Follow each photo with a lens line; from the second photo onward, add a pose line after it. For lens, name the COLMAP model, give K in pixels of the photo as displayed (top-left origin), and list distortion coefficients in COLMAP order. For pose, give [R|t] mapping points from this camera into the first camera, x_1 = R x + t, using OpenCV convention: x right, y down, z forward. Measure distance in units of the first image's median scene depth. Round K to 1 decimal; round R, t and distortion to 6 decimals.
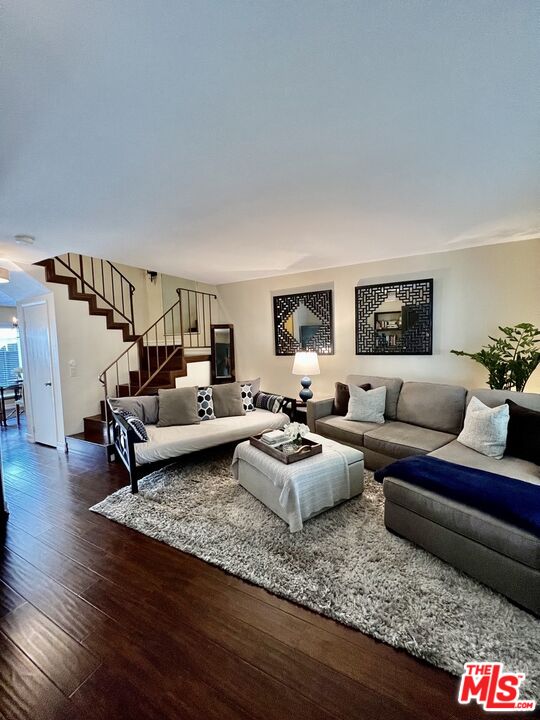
lens RADIAL K [[294.7, 0, 270.0], [0, 294.7, 360.0], [0, 0, 1]] dist [-0.001068, 0.000171]
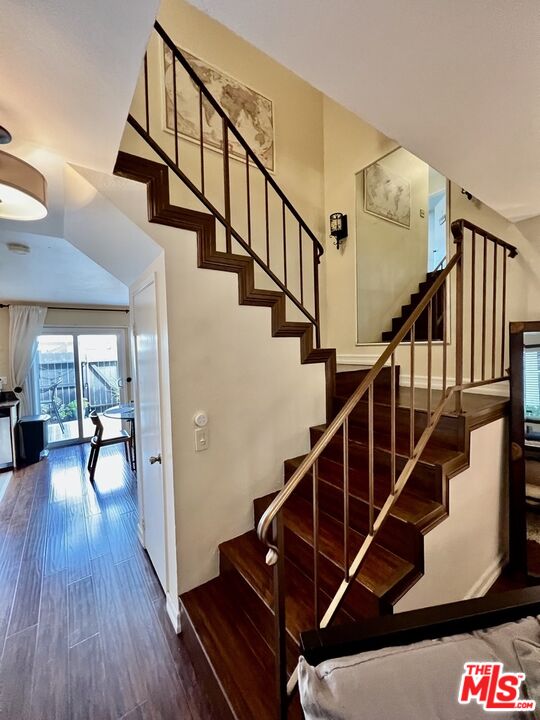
lens RADIAL K [[294.7, 0, 270.0], [0, 294.7, 360.0], [0, 0, 1]] dist [-0.001068, 0.000171]
pose [[0.899970, 0.031556, -0.434809, -0.355935], [-0.035481, 0.999370, -0.000911, -0.068171], [0.434506, 0.016247, 0.900522, 0.590108]]
